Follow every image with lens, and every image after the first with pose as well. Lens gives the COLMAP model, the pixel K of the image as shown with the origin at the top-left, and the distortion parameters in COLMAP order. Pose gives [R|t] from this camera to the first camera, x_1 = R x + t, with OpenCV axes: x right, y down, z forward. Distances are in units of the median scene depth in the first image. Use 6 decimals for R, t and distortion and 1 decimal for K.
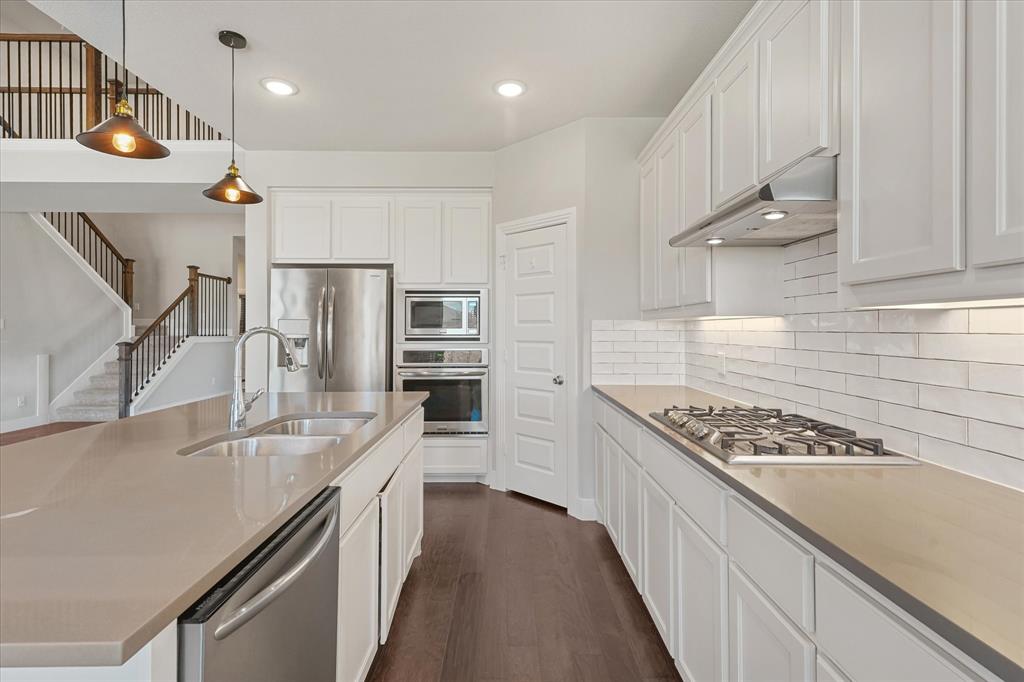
lens RADIAL K [[473.4, 0, 512.6], [0, 473.4, 329.7], [0, 0, 1]] dist [0.000369, -0.000019]
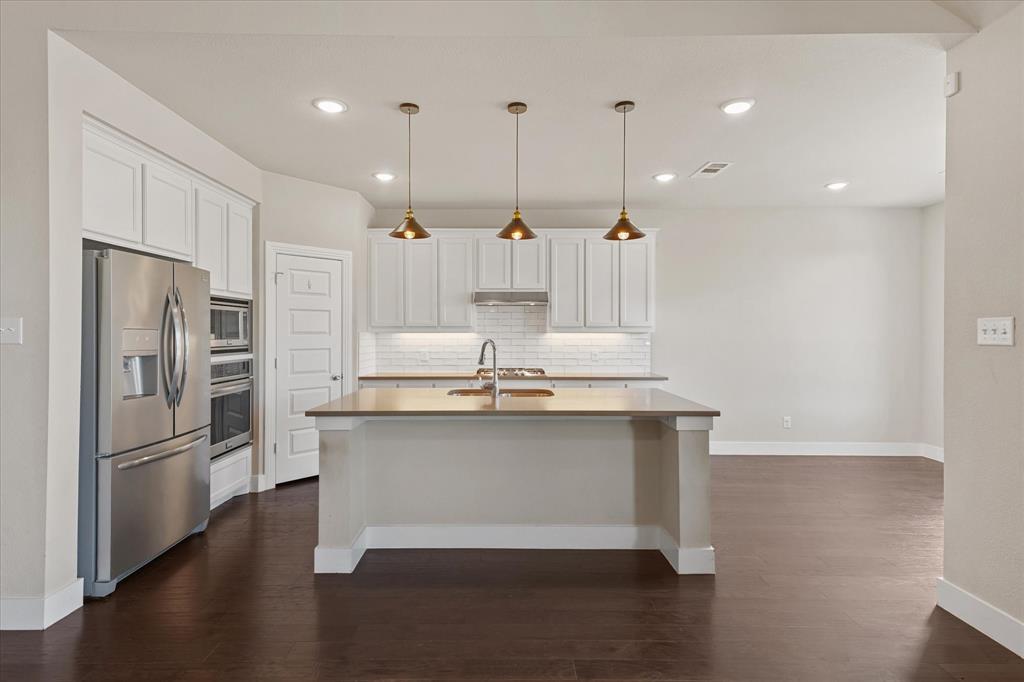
lens RADIAL K [[418.3, 0, 512.0], [0, 418.3, 341.0], [0, 0, 1]] dist [-0.000938, -0.000257]
pose [[0.026292, -0.010590, 0.999598, -0.986881], [0.005309, 0.999931, 0.010454, -0.004372], [-0.999640, 0.005032, 0.026347, 0.439374]]
